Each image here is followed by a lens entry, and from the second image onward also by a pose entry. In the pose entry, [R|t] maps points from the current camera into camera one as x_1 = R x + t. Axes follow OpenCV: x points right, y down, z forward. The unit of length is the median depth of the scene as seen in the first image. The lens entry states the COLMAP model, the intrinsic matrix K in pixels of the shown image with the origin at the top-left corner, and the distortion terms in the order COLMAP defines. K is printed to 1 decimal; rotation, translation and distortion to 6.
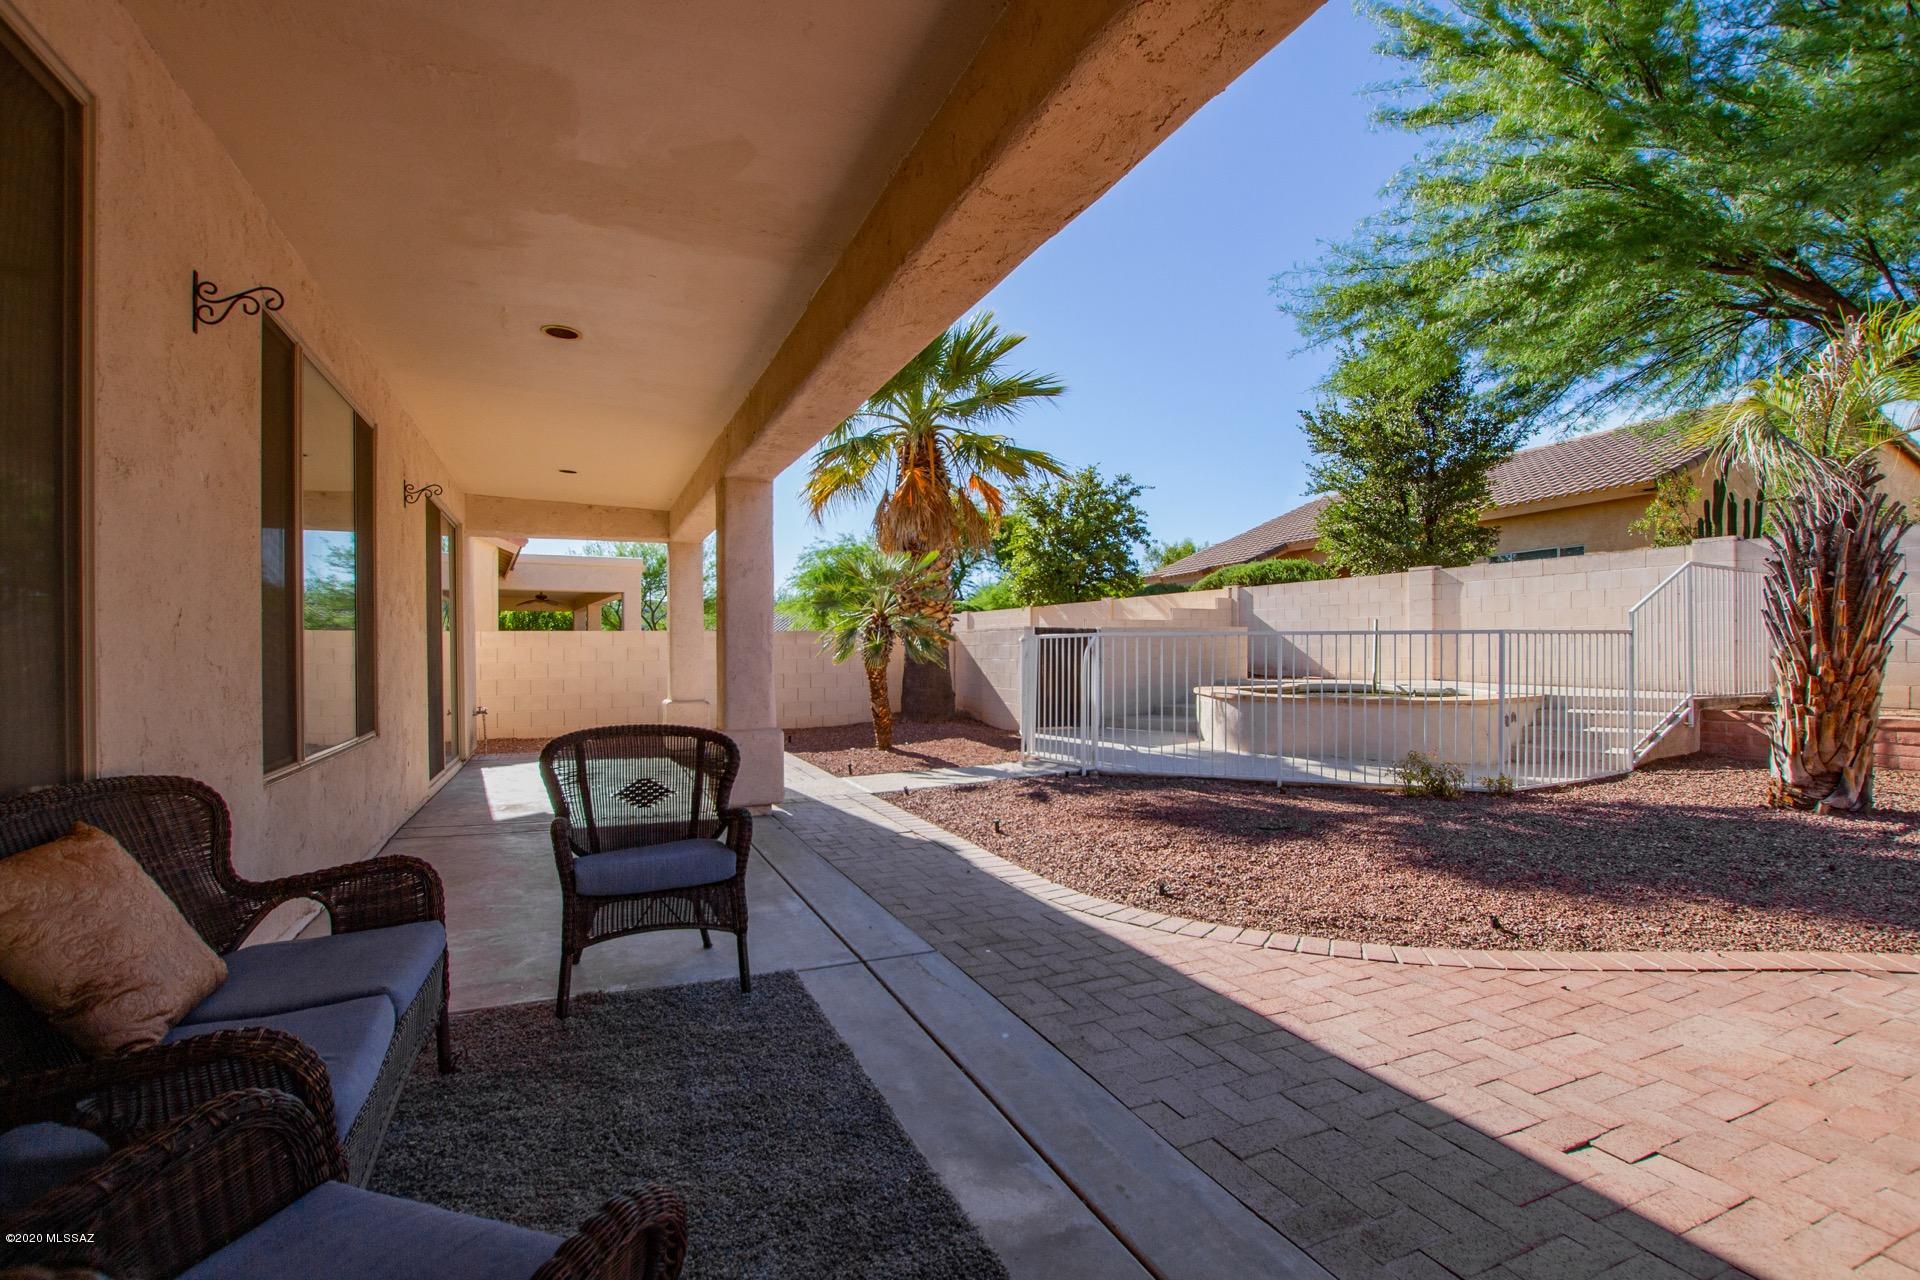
lens RADIAL K [[870.2, 0, 960.0], [0, 870.2, 640.0], [0, 0, 1]] dist [-0.000764, 0.000160]
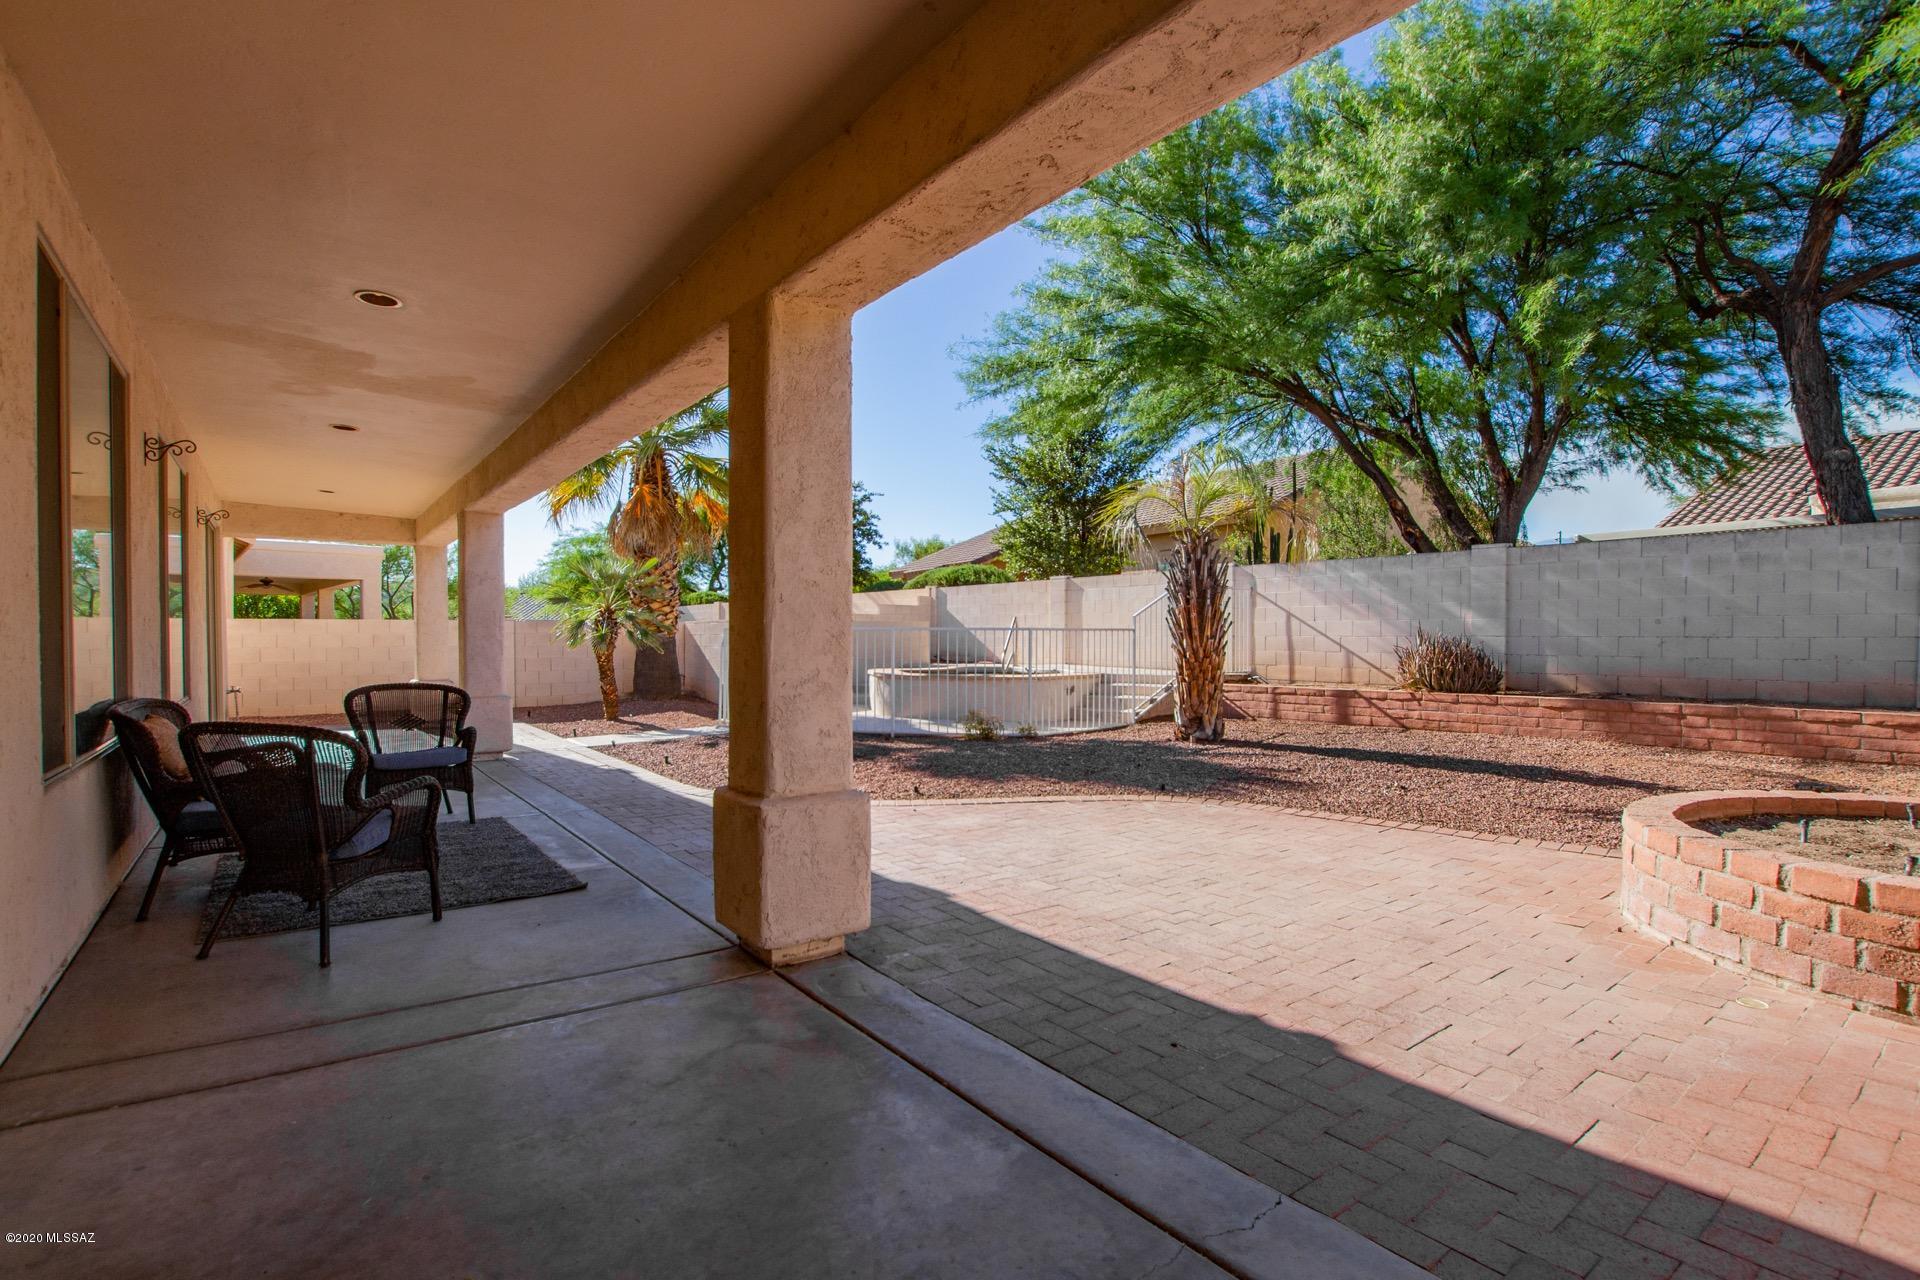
lens RADIAL K [[942.5, 0, 960.2], [0, 942.5, 646.2], [0, 0, 1]] dist [0.001577, 0.000152]
pose [[0.977993, 0.004480, 0.208592, 0.113979], [-0.008738, 0.999772, 0.019496, -0.007456], [-0.208457, -0.020889, 0.977808, -0.382847]]
